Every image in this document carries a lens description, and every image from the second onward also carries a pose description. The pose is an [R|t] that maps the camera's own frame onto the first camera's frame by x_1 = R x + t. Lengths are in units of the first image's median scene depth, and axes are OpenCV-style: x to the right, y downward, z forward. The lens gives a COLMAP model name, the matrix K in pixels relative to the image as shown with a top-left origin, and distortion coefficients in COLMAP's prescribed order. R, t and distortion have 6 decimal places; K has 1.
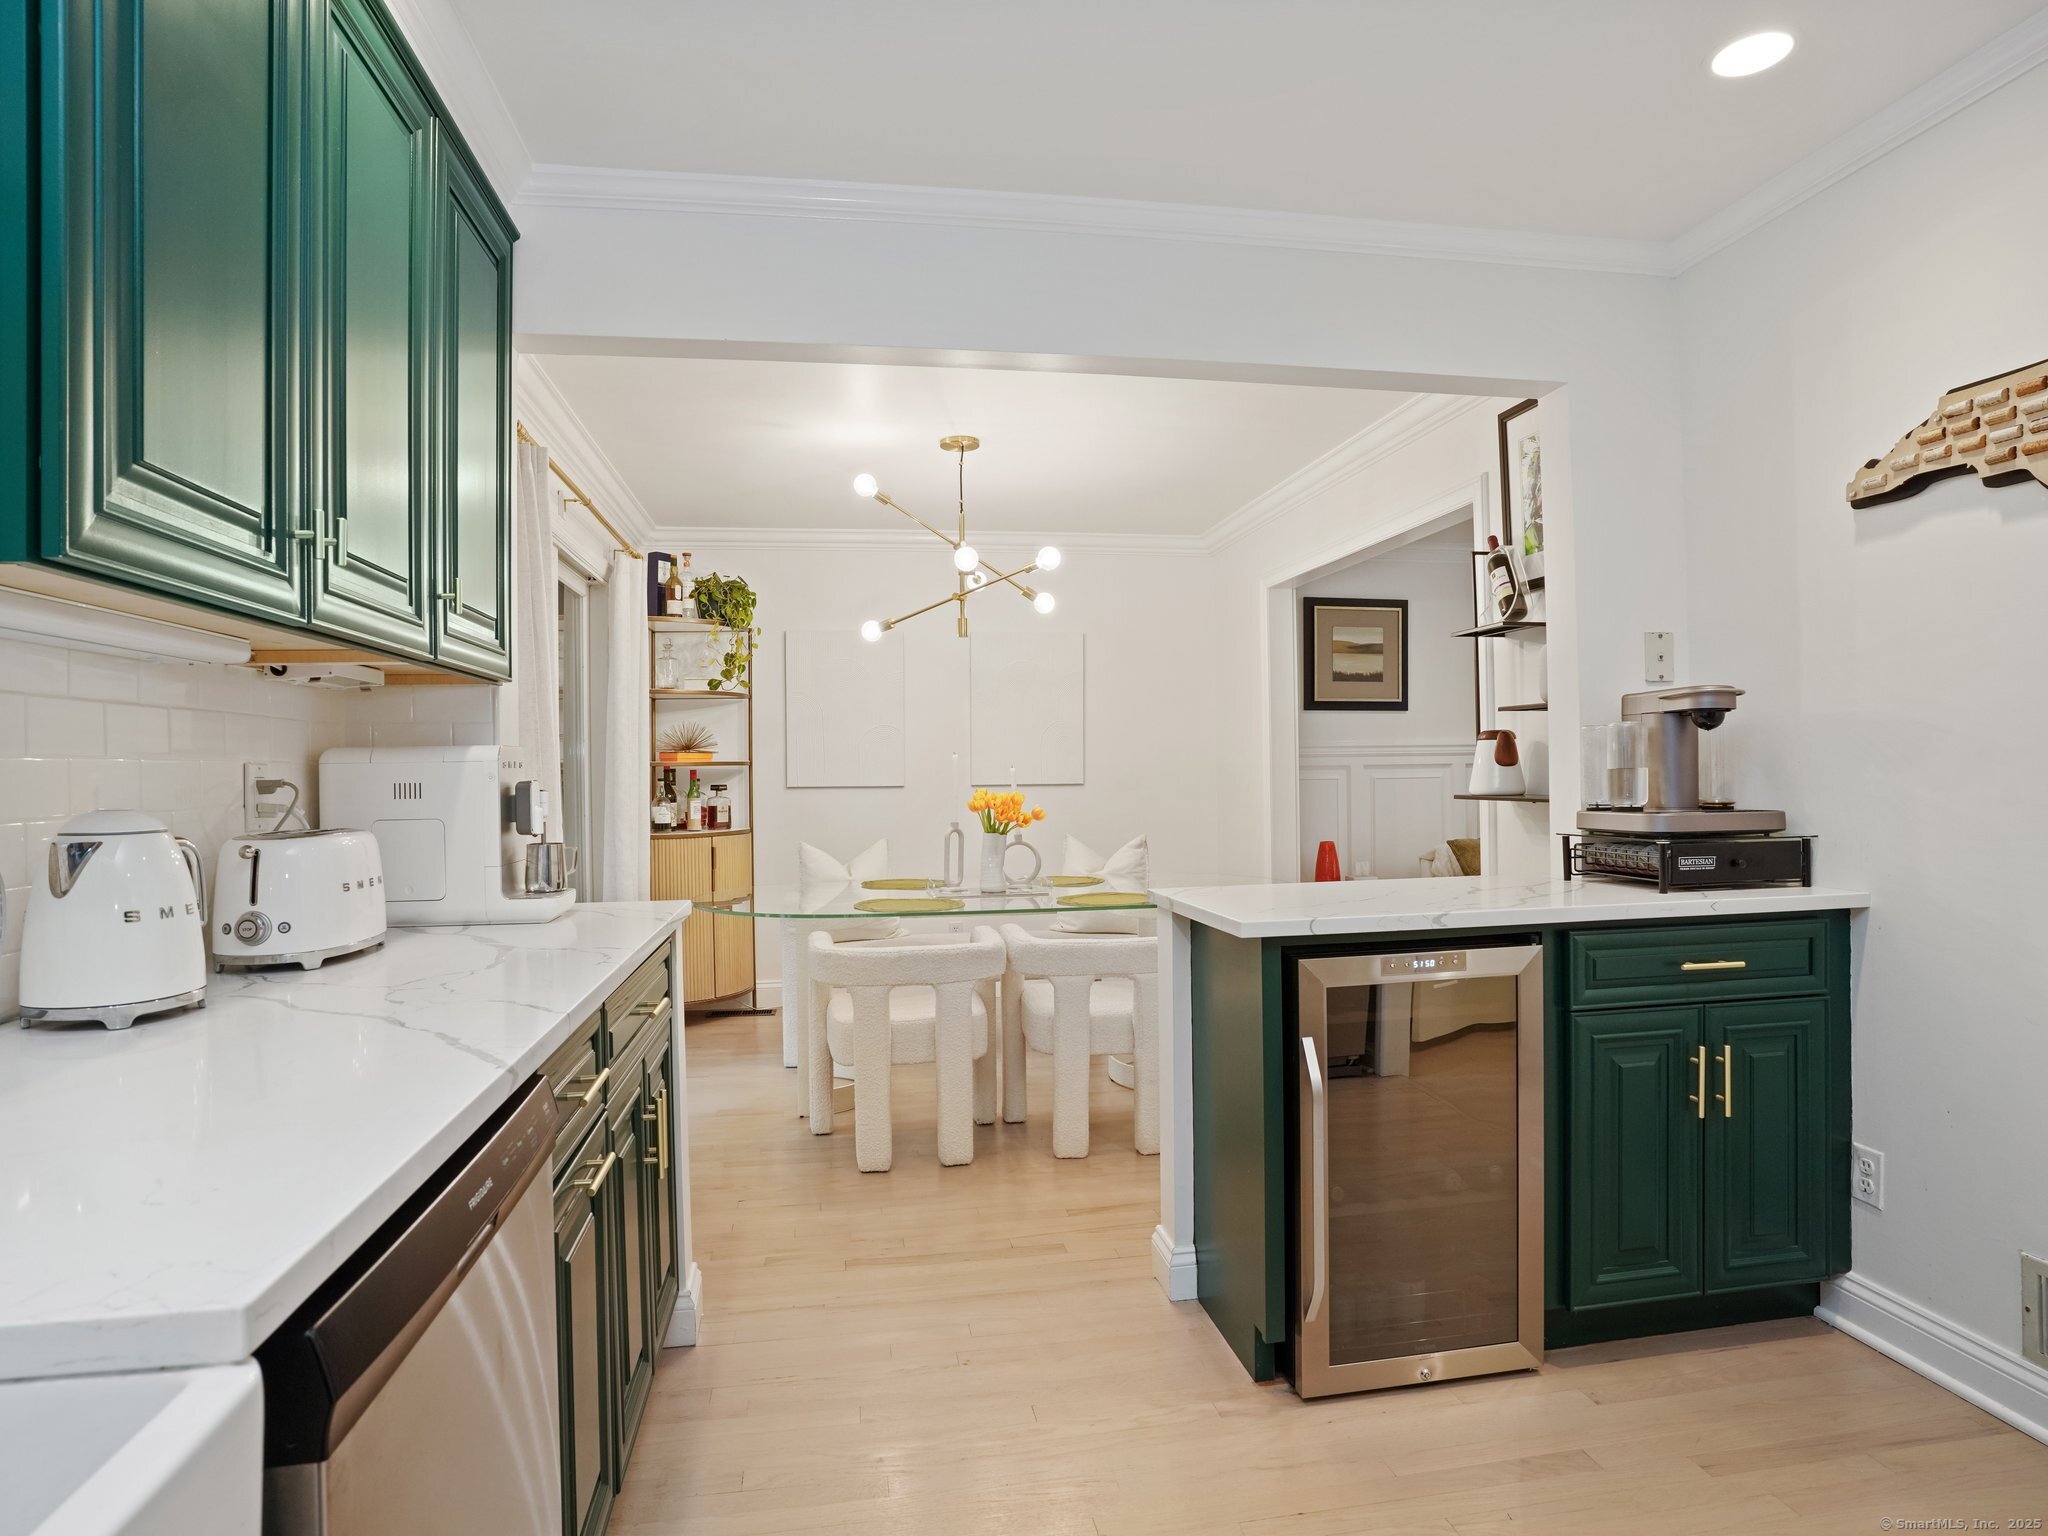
lens RADIAL K [[913.7, 0, 1027.1], [0, 913.7, 775.8], [0, 0, 1]] dist [-0.059942, -0.000016]
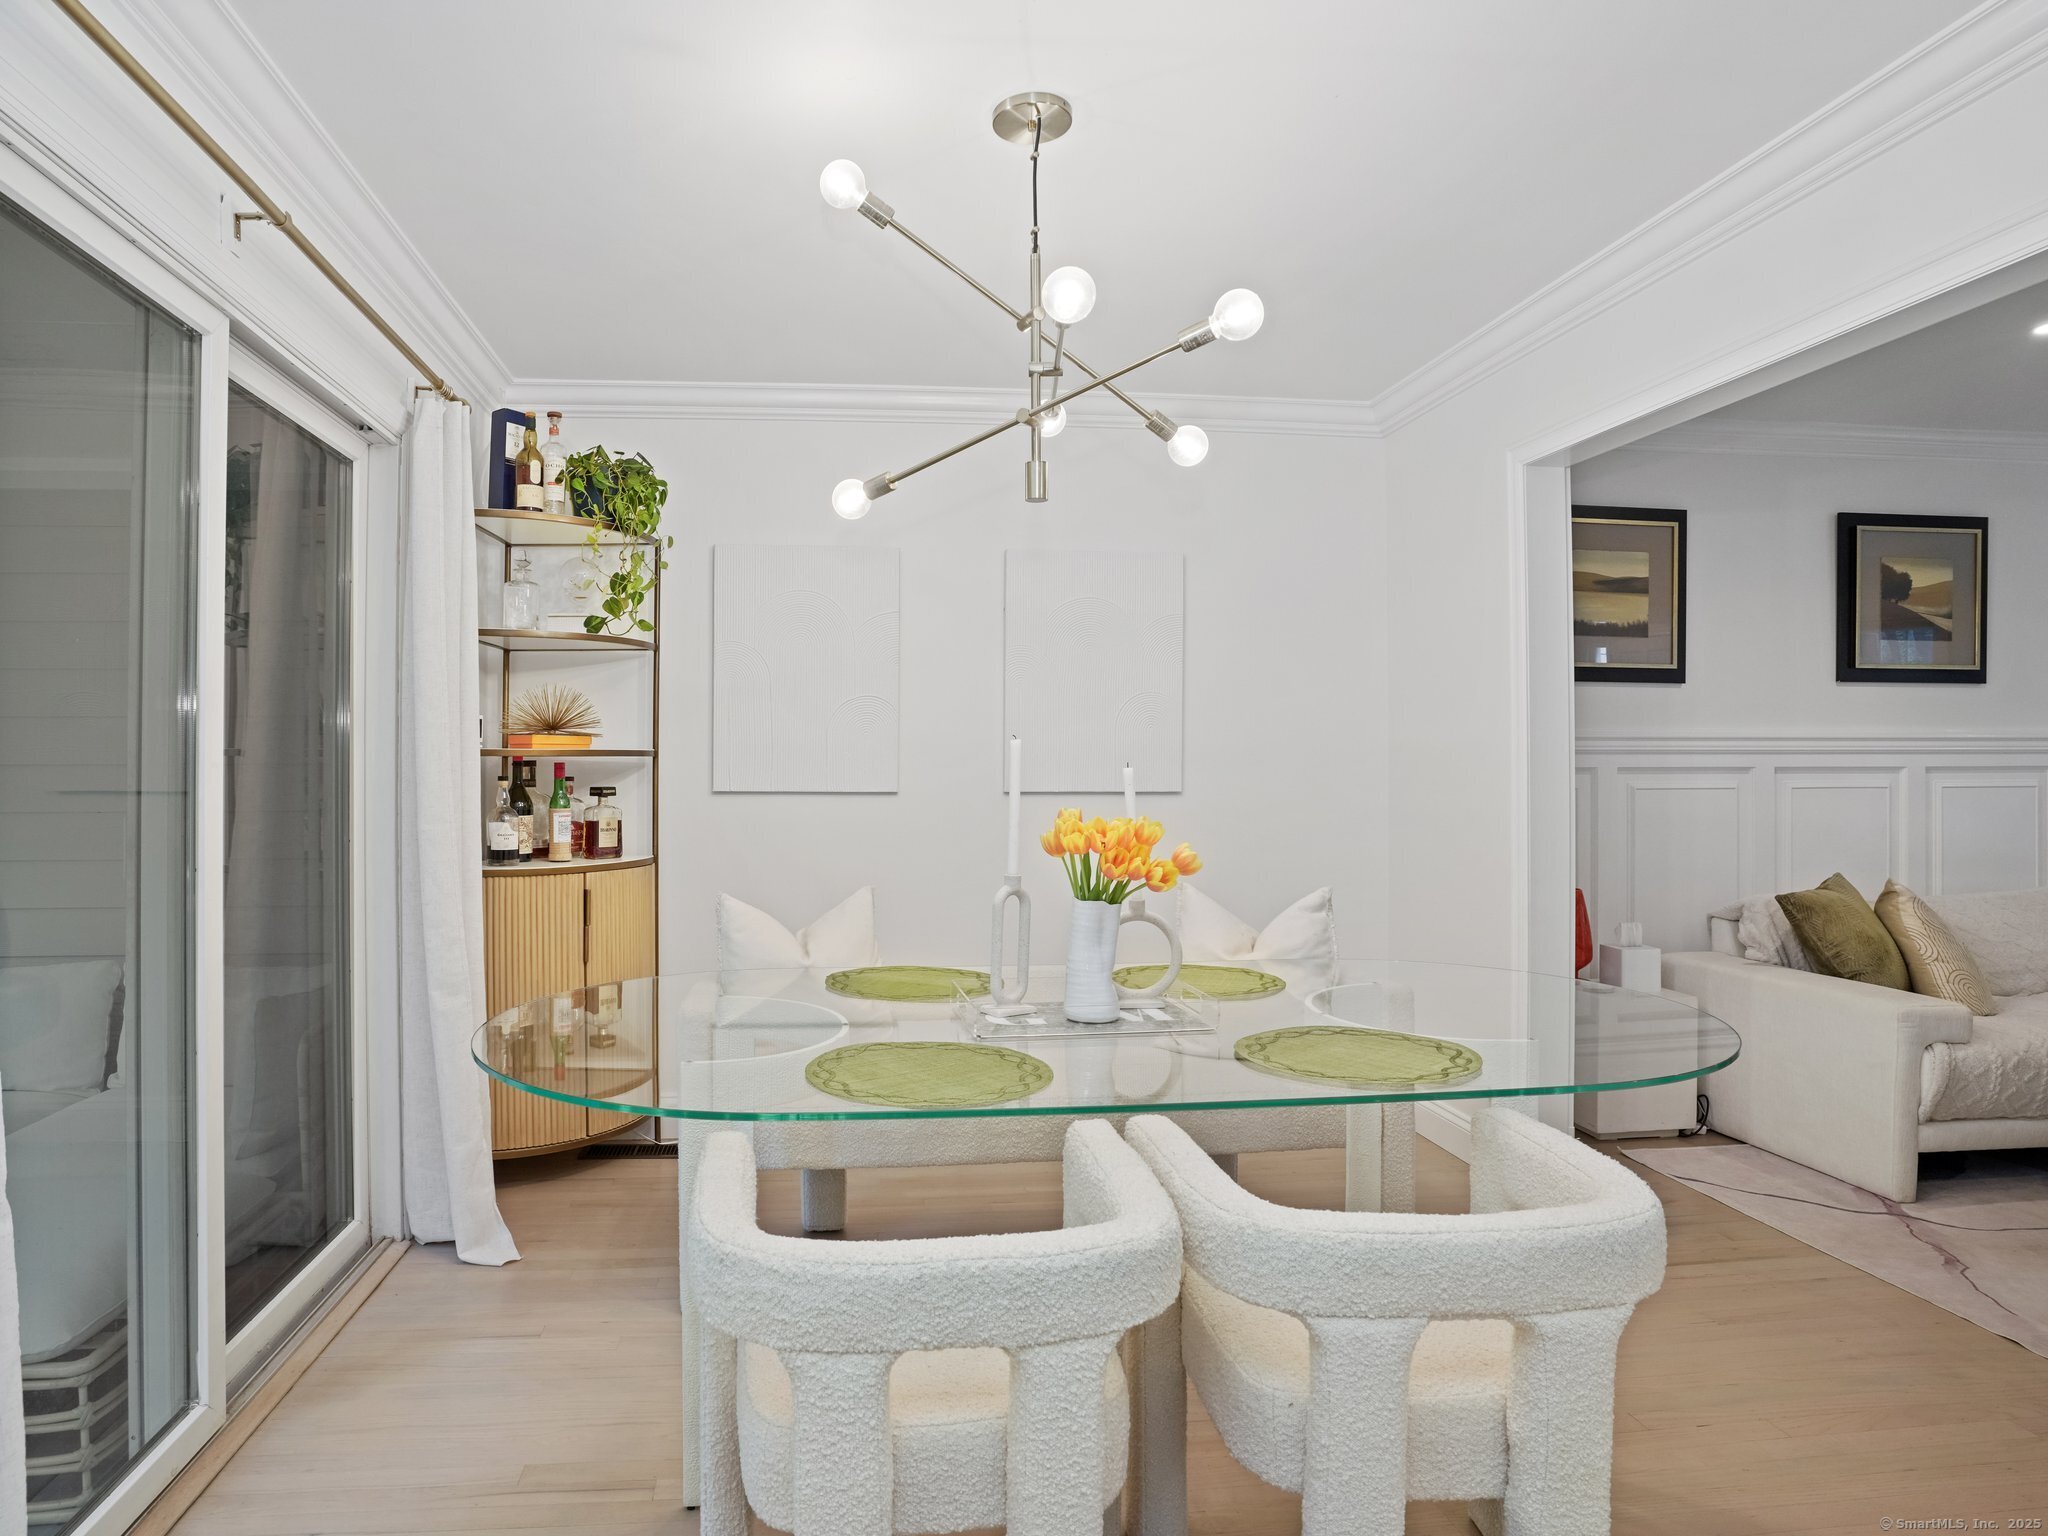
lens RADIAL K [[1139.7, 0, 1010.5], [0, 1139.7, 776.6], [0, 0, 1]] dist [-0.091567, 0.046493]
pose [[0.999608, 0.012227, -0.025190, -0.041767], [-0.012148, 0.999921, 0.003300, -0.003231], [0.025229, -0.002993, 0.999677, 0.242579]]
